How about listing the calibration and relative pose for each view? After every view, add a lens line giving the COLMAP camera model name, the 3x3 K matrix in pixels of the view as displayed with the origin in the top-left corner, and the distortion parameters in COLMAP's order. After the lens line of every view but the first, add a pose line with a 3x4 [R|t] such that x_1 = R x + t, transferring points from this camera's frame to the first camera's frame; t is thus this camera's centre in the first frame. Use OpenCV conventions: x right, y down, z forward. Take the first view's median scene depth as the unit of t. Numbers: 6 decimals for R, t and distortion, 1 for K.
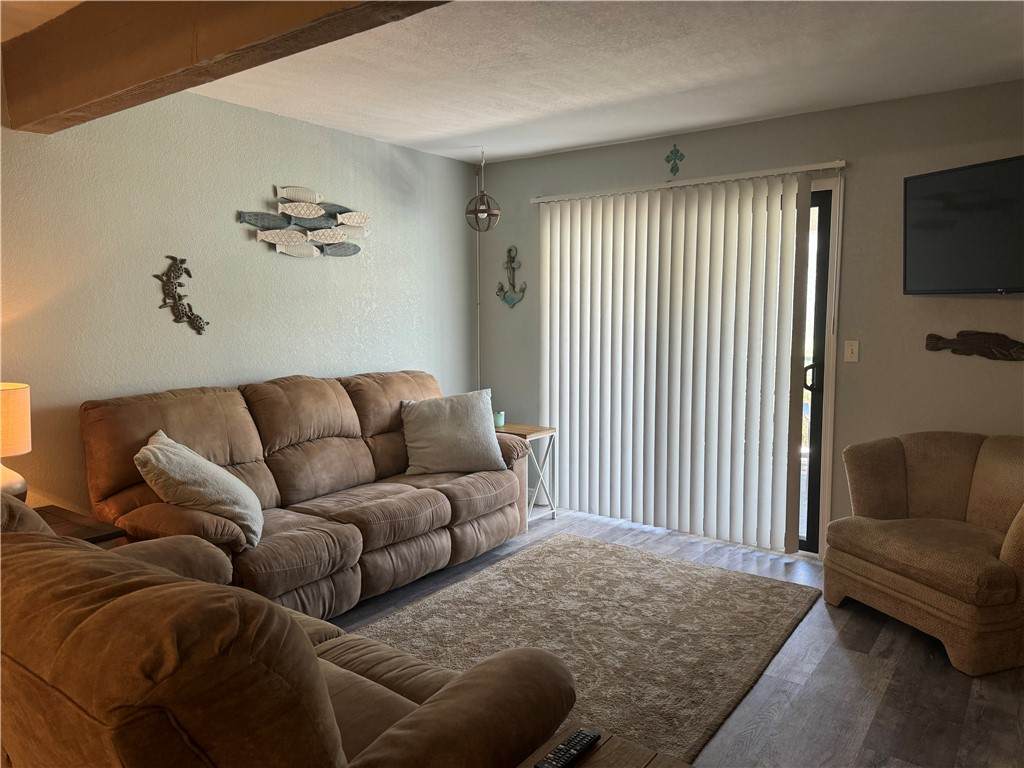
lens RADIAL K [[722.8, 0, 512.0], [0, 722.8, 384.0], [0, 0, 1]] dist [0.069212, -0.087322]
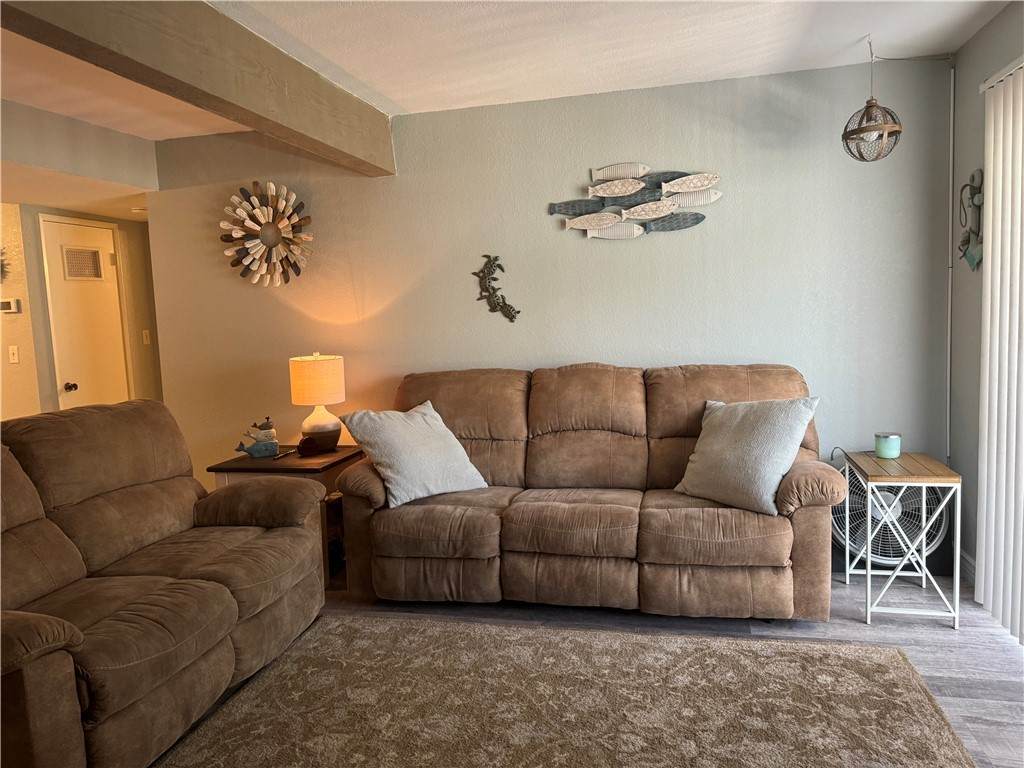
lens RADIAL K [[723.1, 0, 511.4], [0, 723.1, 373.0], [0, 0, 1]] dist [0.080567, -0.087751]
pose [[0.392463, 0.059364, -0.917850, 0.569554], [-0.049993, 0.997817, 0.043159, -0.036035], [0.918408, 0.028948, 0.394573, 0.539173]]
